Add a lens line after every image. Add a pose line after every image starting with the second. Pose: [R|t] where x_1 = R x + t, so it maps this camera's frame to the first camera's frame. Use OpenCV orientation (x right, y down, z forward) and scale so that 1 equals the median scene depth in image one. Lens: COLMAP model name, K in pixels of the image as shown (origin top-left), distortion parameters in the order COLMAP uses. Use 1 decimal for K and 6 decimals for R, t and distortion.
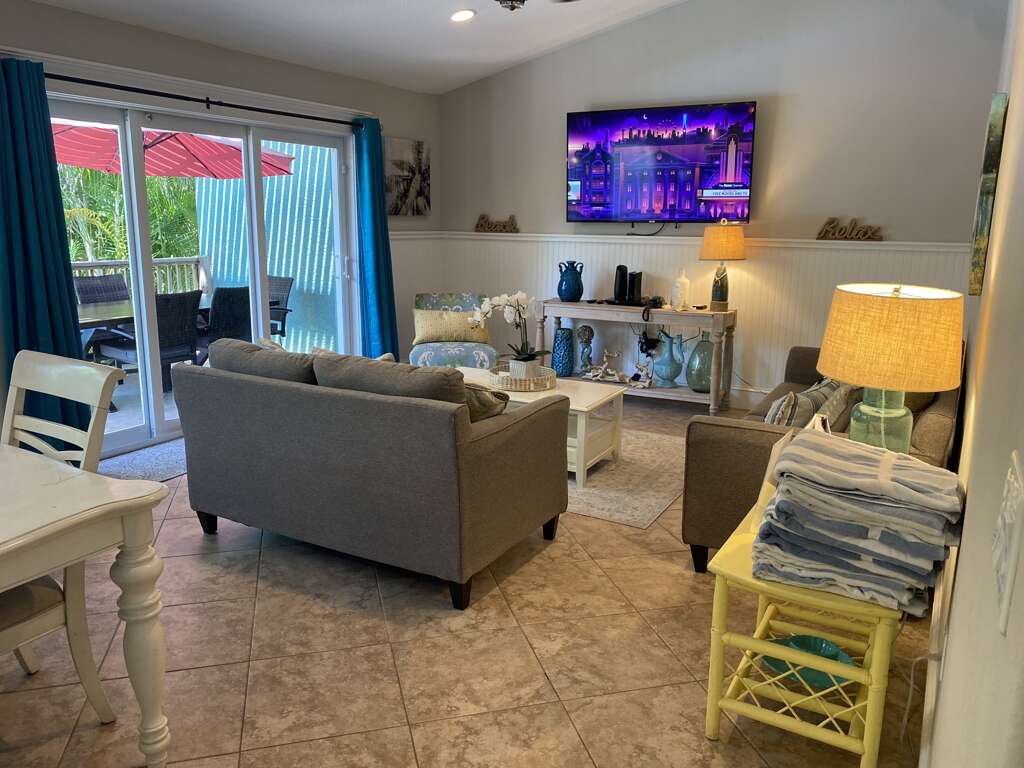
lens RADIAL K [[777.4, 0, 512.0], [0, 777.4, 384.0], [0, 0, 1]] dist [0.005096, 0.002374]
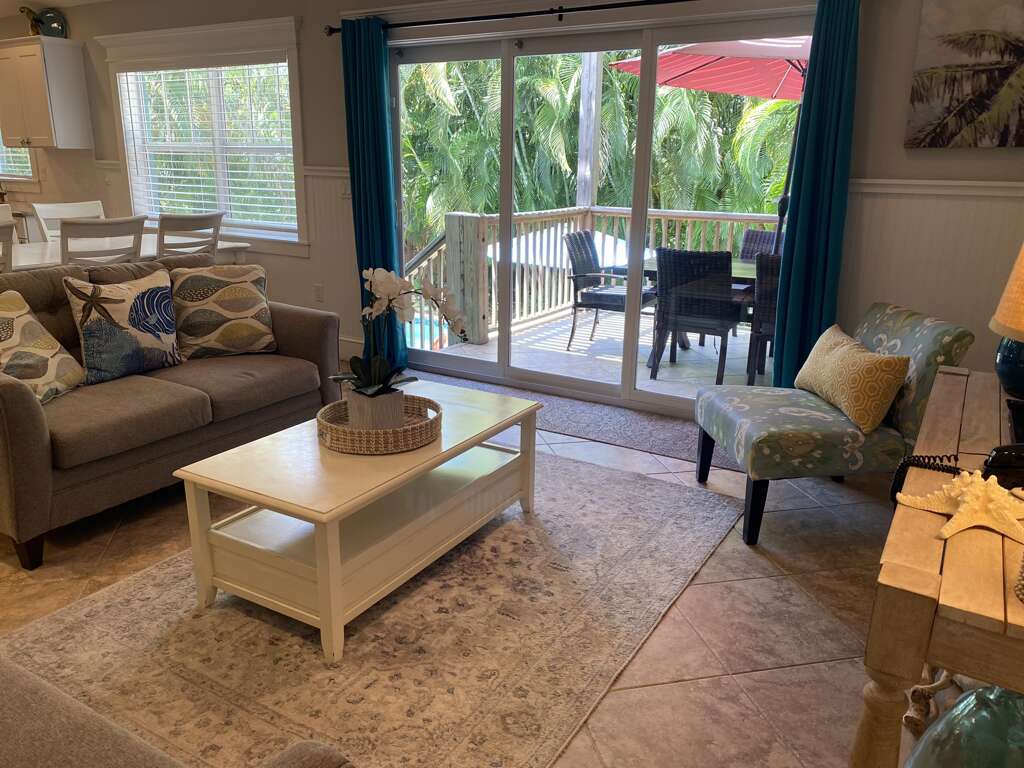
lens RADIAL K [[777.4, 0, 512.0], [0, 777.4, 384.0], [0, 0, 1]] dist [0.005096, 0.002374]
pose [[-0.018794, 0.257221, -0.966170, 0.389679], [-0.227744, 0.939835, 0.254640, -0.139092], [0.973540, 0.224826, 0.040917, 0.748268]]
